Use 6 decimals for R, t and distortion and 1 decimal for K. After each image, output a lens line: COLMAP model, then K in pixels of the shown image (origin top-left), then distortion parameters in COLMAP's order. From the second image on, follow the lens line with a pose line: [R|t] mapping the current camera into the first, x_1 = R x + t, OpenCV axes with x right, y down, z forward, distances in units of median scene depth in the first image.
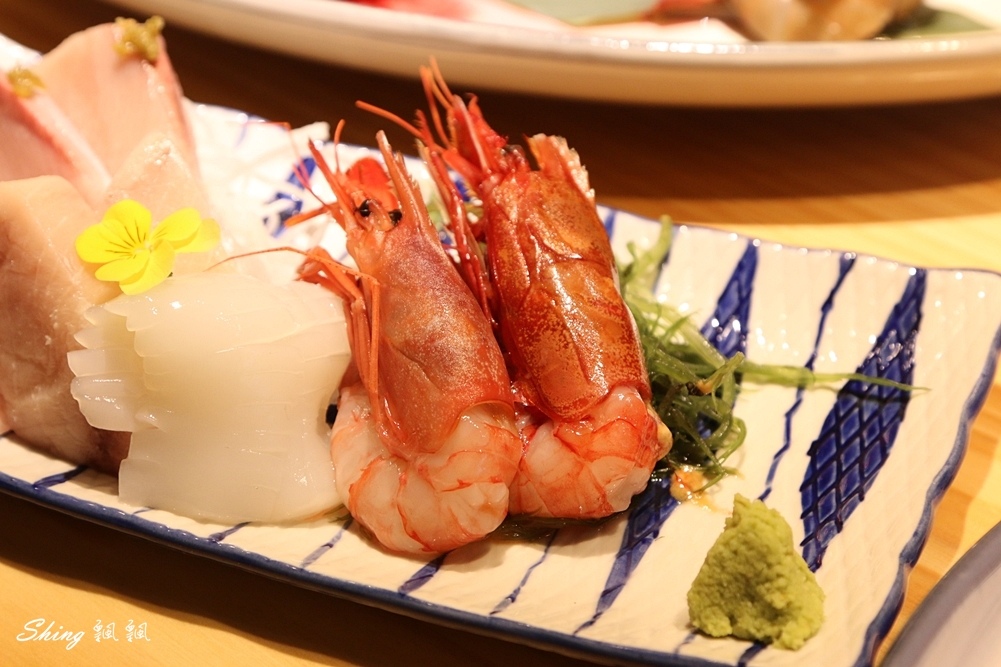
lens RADIAL K [[2380.6, 0, 500.5], [0, 2380.6, 333.5], [0, 0, 1]] dist [-0.005545, 1.036647]
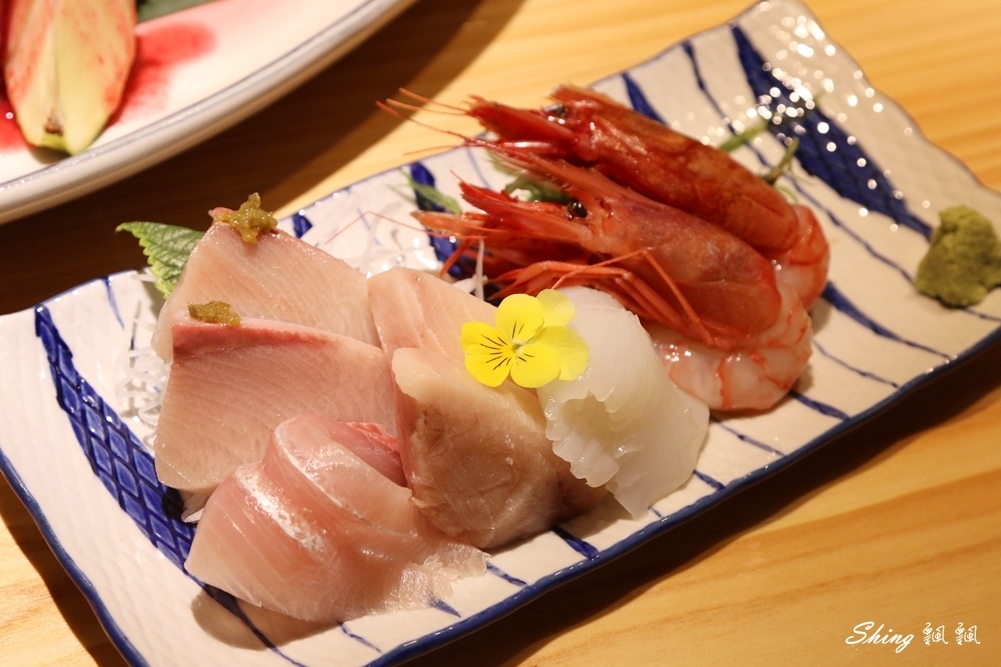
lens RADIAL K [[2092.4, 0, 500.5], [0, 2092.4, 333.5], [0, 0, 1]] dist [-0.007855, -0.010781]
pose [[0.533899, -0.603236, 0.592501, -0.761457], [0.460043, 0.795175, 0.395041, -0.451453], [-0.709445, 0.061664, 0.702058, 0.295400]]
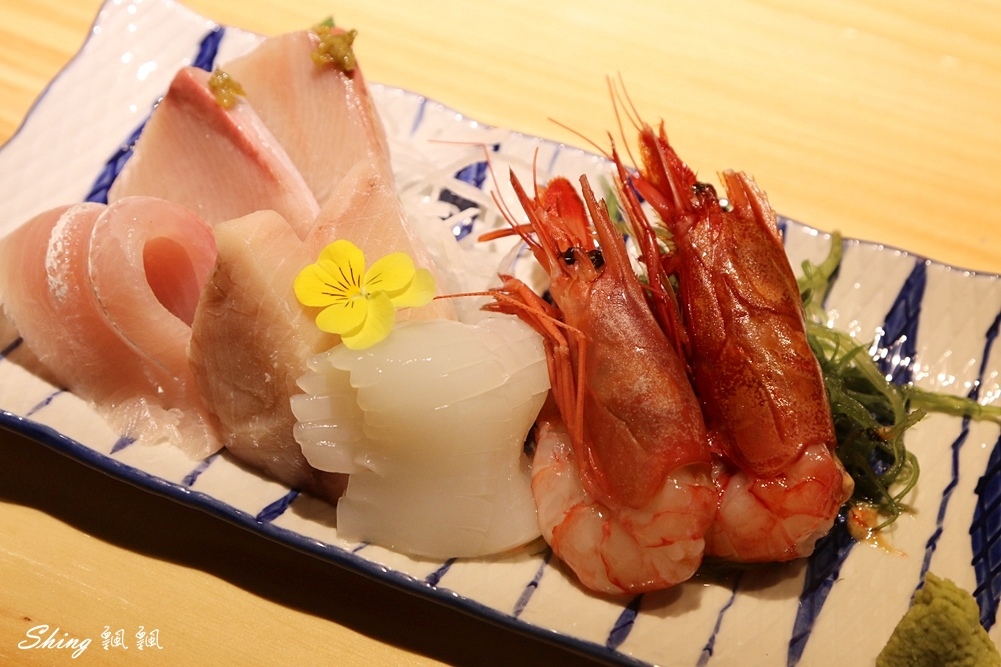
lens RADIAL K [[2380.6, 0, 500.5], [0, 2380.6, 333.5], [0, 0, 1]] dist [-0.005545, 1.036647]
pose [[0.999489, 0.026358, 0.018099, -0.107693], [-0.029053, 0.985032, 0.169907, -0.200568], [-0.013350, -0.170346, 0.985294, -0.035477]]
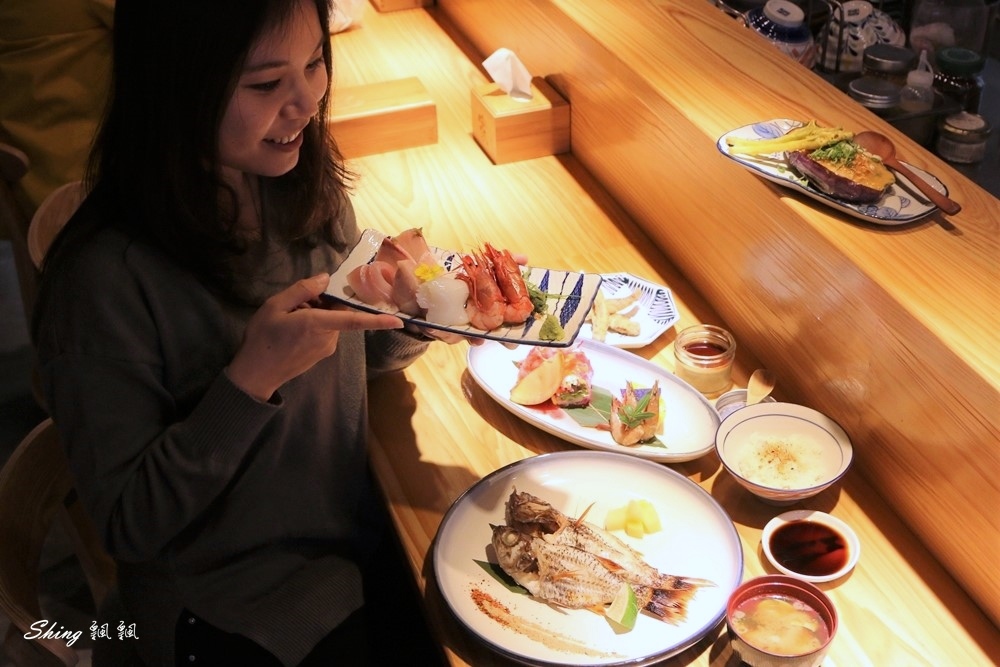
lens RADIAL K [[1118.7, 0, 500.0], [0, 1118.7, 333.5], [0, 0, 1]] dist [-0.010990, -0.008912]
pose [[0.996808, -0.034384, 0.072053, -0.175505], [0.036092, 0.999094, -0.022536, 0.152614], [-0.071213, 0.025064, 0.997146, -1.381444]]
